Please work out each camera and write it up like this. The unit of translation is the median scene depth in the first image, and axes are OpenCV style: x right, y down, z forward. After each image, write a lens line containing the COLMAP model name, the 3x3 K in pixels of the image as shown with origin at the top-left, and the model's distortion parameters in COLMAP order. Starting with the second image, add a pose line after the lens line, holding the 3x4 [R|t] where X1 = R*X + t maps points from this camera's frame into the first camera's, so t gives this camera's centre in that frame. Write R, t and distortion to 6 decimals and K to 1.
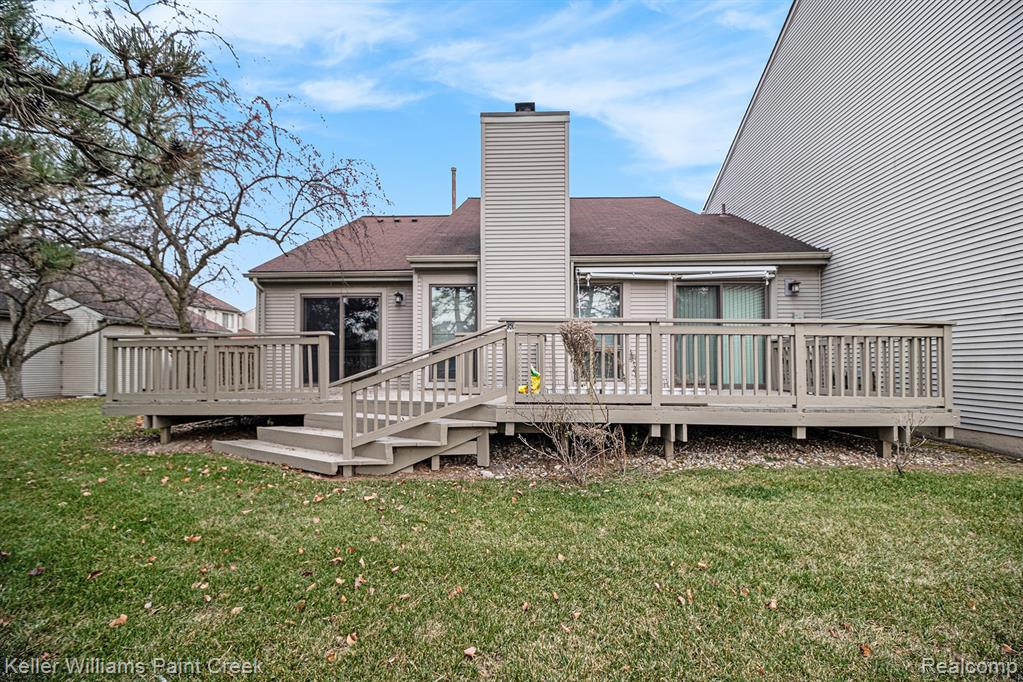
lens RADIAL K [[455.7, 0, 509.0], [0, 455.7, 351.0], [0, 0, 1]] dist [-0.004816, 0.000767]
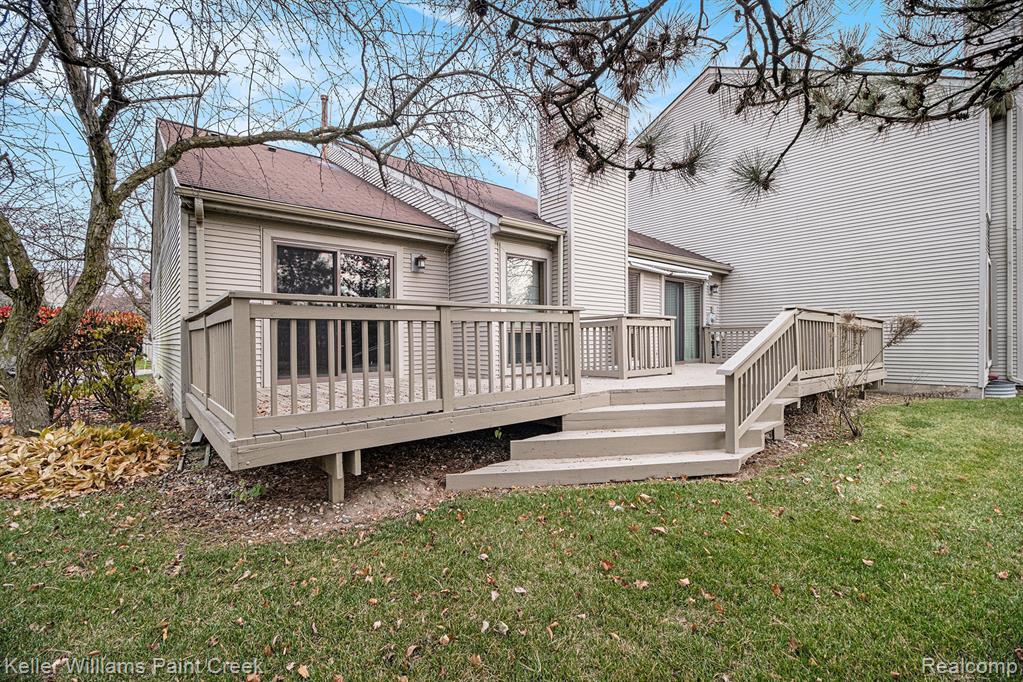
lens RADIAL K [[455.7, 0, 509.5], [0, 455.7, 339.5], [0, 0, 1]] dist [-0.004816, 0.000767]
pose [[0.738329, -0.002724, 0.674435, -0.784385], [-0.008663, 0.999871, 0.013522, 0.003261], [-0.674385, -0.015826, 0.738210, 0.386584]]
